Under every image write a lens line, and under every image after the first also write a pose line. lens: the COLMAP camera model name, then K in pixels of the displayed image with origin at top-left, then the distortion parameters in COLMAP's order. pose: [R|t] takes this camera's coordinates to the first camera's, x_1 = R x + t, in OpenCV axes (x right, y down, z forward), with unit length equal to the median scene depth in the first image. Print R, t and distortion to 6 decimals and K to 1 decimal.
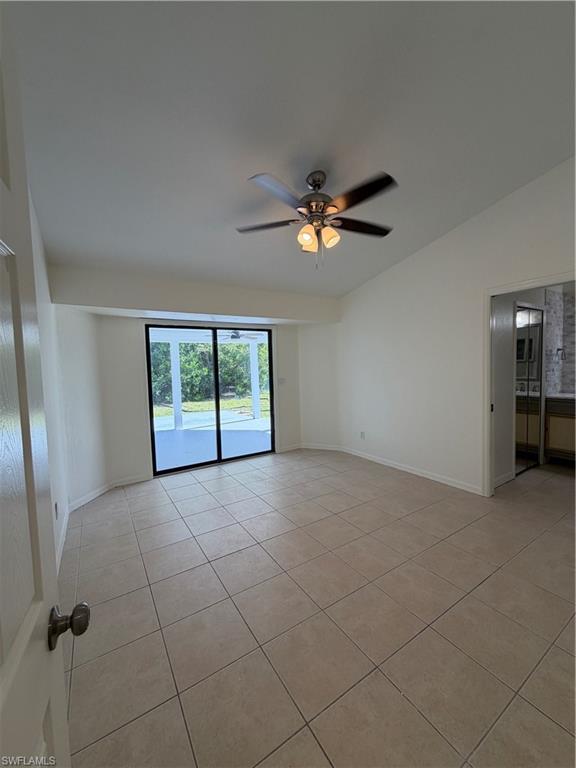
lens RADIAL K [[305.9, 0, 287.6], [0, 305.9, 381.4], [0, 0, 1]] dist [-0.000294, -0.000015]
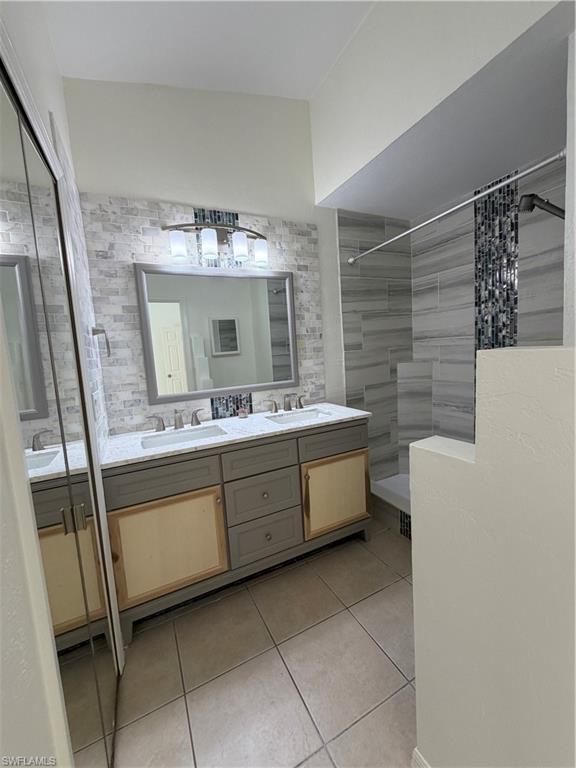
lens RADIAL K [[305.9, 0, 287.6], [0, 305.9, 381.4], [0, 0, 1]] dist [-0.000294, -0.000015]
pose [[0.102610, -0.076220, 0.991797, 0.617157], [0.119262, 0.990810, 0.063805, -0.042457], [-0.987546, 0.111737, 0.110757, 0.854763]]
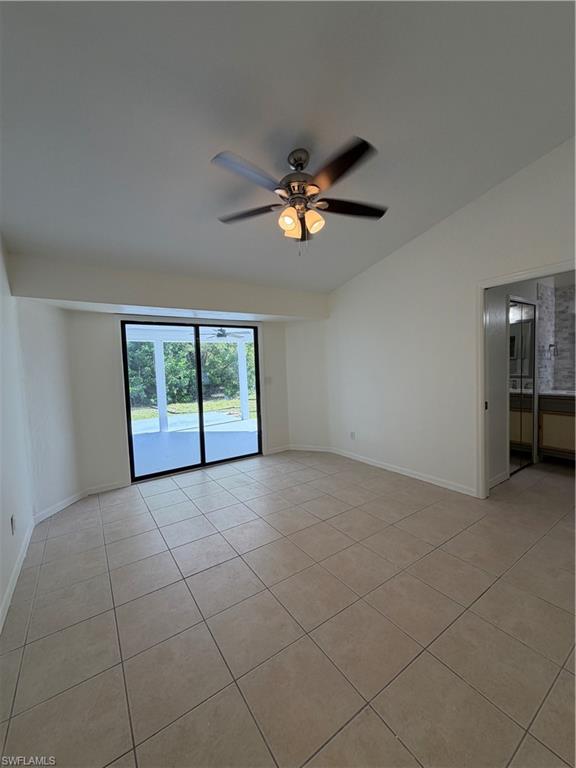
lens RADIAL K [[305.9, 0, 287.6], [0, 305.9, 381.4], [0, 0, 1]] dist [-0.000294, -0.000015]
pose [[0.999585, -0.008450, 0.027529, 0.019132], [0.008515, 0.999961, -0.002242, 0.006861], [-0.027509, 0.002475, 0.999618, 0.053377]]
